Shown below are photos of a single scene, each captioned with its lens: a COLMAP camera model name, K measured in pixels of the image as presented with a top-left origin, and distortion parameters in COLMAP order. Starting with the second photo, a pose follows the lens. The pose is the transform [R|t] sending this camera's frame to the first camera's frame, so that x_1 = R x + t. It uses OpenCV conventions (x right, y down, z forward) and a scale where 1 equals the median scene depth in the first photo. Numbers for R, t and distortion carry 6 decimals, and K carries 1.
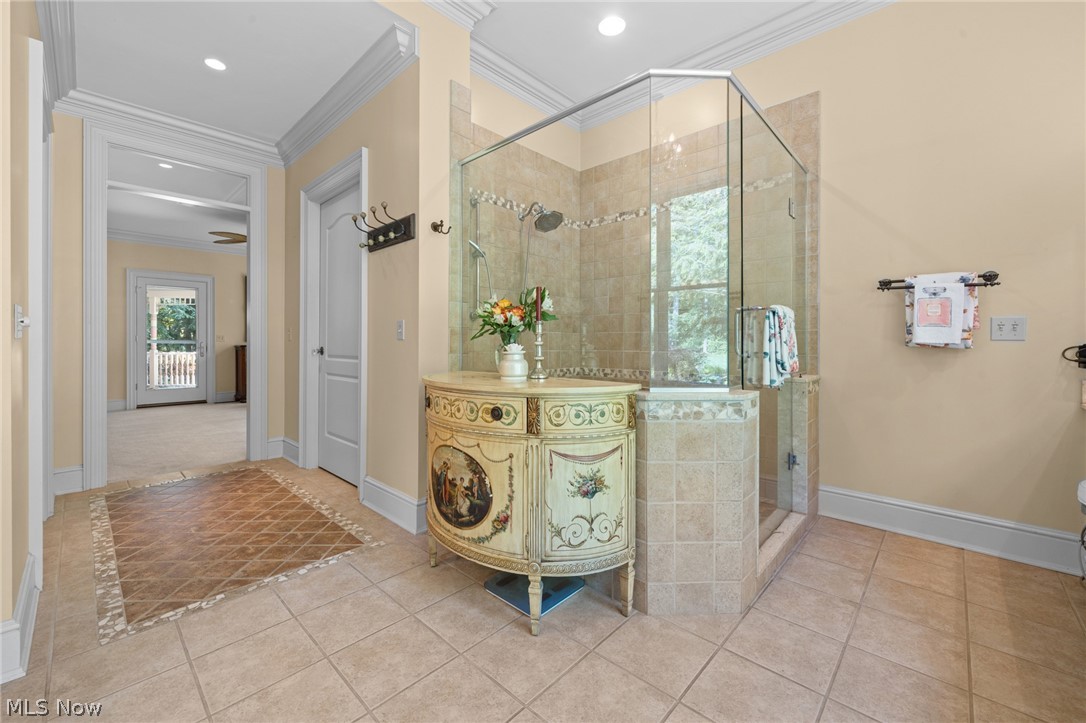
lens RADIAL K [[430.3, 0, 551.2], [0, 430.3, 342.6], [0, 0, 1]] dist [-0.002040, -0.000510]
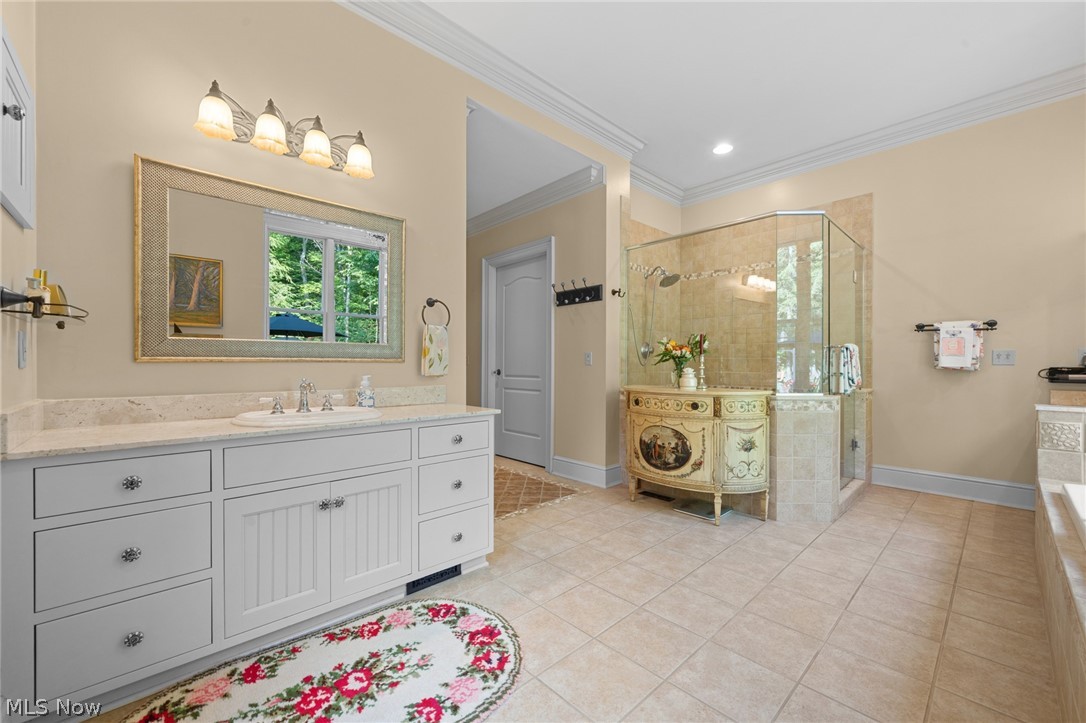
lens RADIAL K [[430.3, 0, 542.9], [0, 430.3, 365.5], [0, 0, 1]] dist [-0.002040, -0.000510]
pose [[0.997537, -0.001776, -0.070116, -0.492840], [0.002072, 0.999989, 0.004154, -0.013702], [0.070108, -0.004289, 0.997530, -0.672461]]
